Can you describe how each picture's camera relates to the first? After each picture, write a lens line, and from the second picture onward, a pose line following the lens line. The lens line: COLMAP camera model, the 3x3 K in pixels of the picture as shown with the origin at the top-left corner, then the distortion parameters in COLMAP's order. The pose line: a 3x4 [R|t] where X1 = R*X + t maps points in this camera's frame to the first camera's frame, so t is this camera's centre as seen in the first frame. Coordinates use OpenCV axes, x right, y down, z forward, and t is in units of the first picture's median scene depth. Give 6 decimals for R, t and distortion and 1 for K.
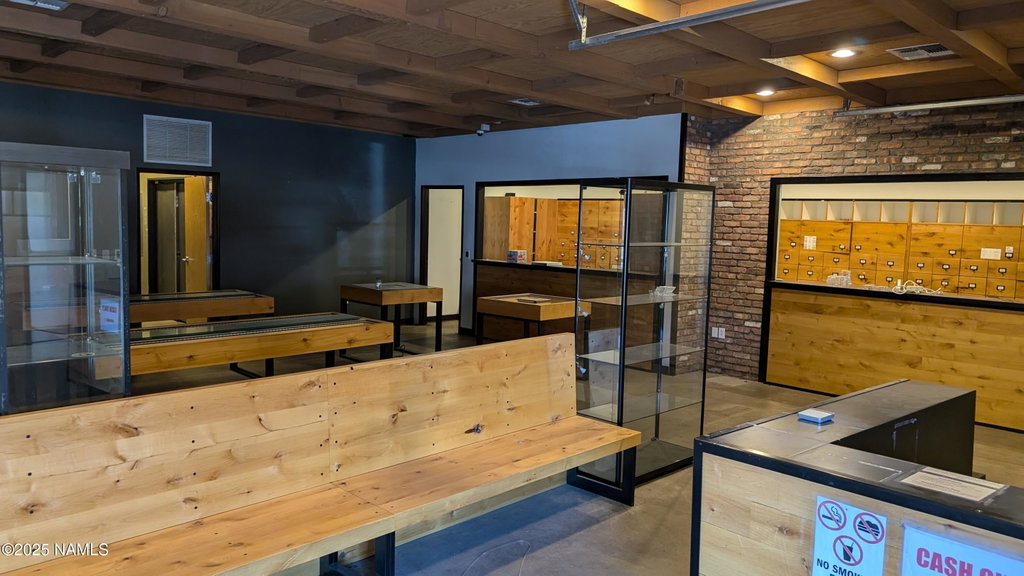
lens RADIAL K [[742.4, 0, 491.9], [0, 742.4, 283.2], [0, 0, 1]] dist [0.025824, -0.033392]
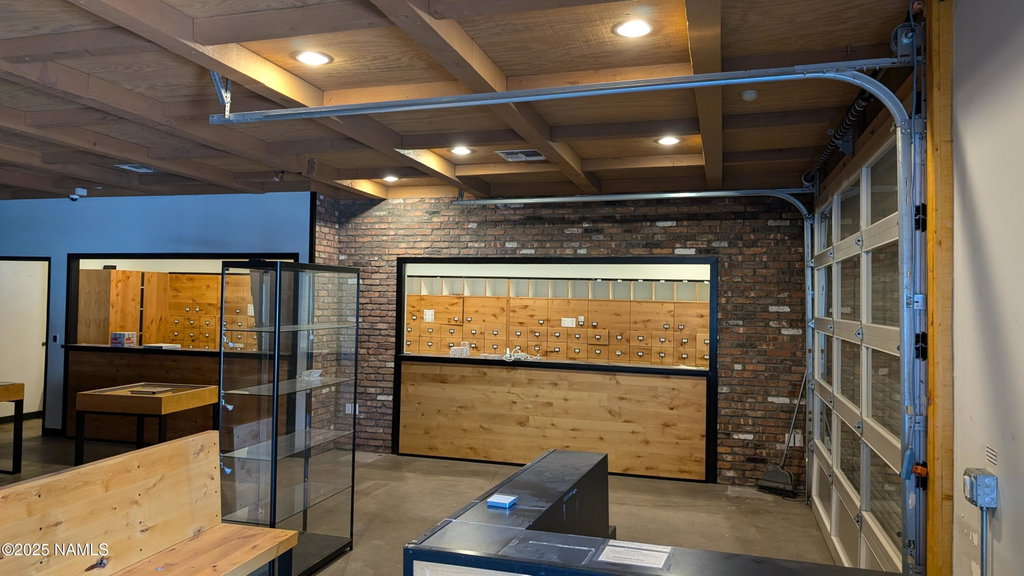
lens RADIAL K [[742.4, 0, 512.6], [0, 742.4, 283.3], [0, 0, 1]] dist [0.025824, -0.033392]
pose [[0.863352, 0.000872, 0.504601, -0.018410], [0.048077, 0.995307, -0.083979, -0.008647], [-0.502306, 0.096763, 0.859259, 0.013542]]
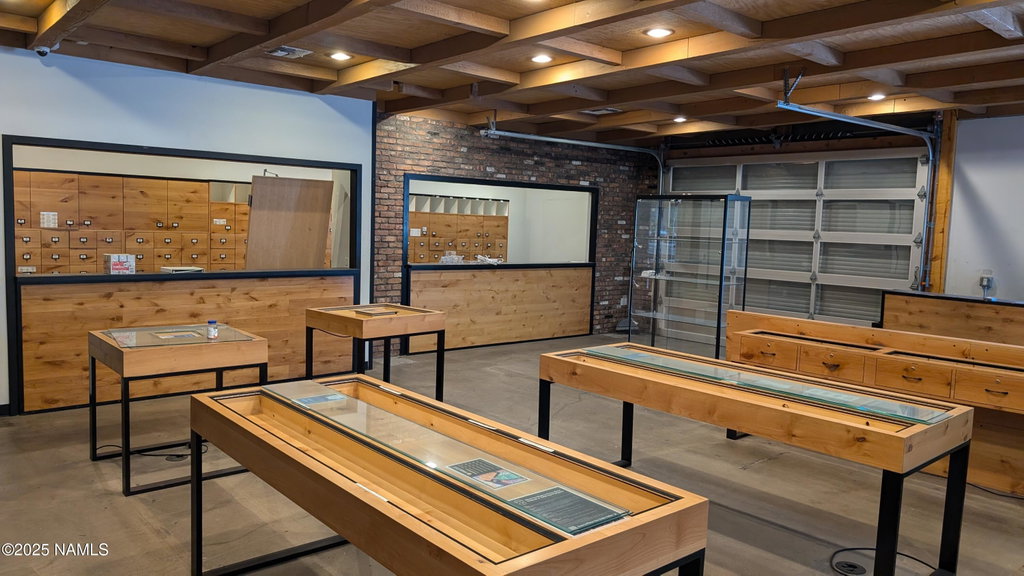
lens RADIAL K [[742.4, 0, 524.7], [0, 742.4, 311.9], [0, 0, 1]] dist [0.025824, -0.033392]
pose [[0.007592, -0.152209, 0.988319, -0.829712], [0.050502, 0.987145, 0.151640, -0.104798], [-0.998695, 0.048761, 0.015182, 0.888831]]
